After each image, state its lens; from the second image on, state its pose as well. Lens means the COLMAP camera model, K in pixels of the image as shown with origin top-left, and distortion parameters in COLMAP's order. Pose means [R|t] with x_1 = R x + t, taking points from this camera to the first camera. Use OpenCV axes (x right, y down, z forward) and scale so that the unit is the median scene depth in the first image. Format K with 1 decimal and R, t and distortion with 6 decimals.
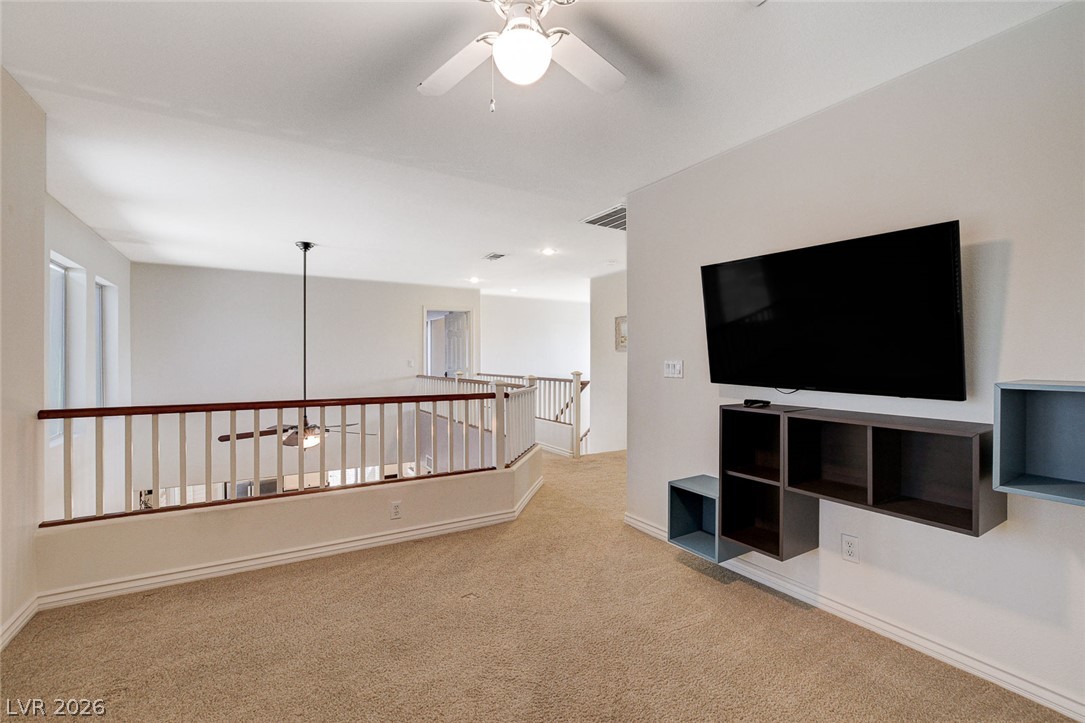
lens RADIAL K [[475.7, 0, 543.2], [0, 475.7, 356.9], [0, 0, 1]] dist [-0.019626, 0.005214]
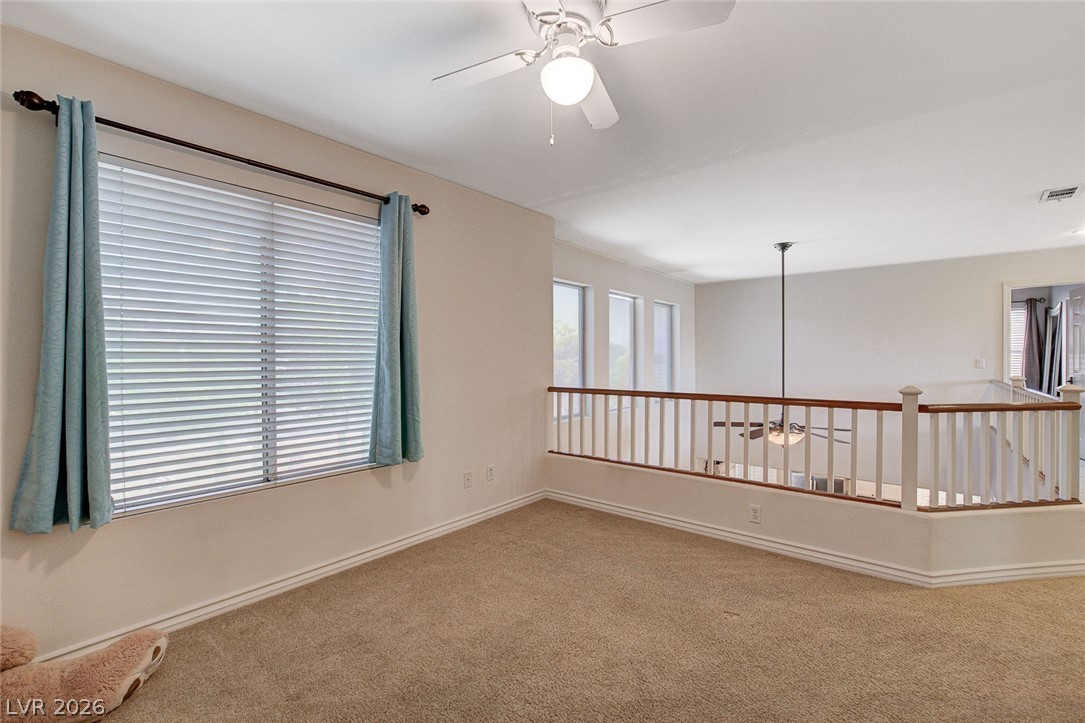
lens RADIAL K [[475.7, 0, 540.3], [0, 475.7, 359.8], [0, 0, 1]] dist [-0.019626, 0.005214]
pose [[0.335407, 0.004351, -0.942063, 0.293854], [0.004458, 0.999971, 0.006206, 0.000621], [0.942063, -0.006281, 0.335377, 0.172979]]
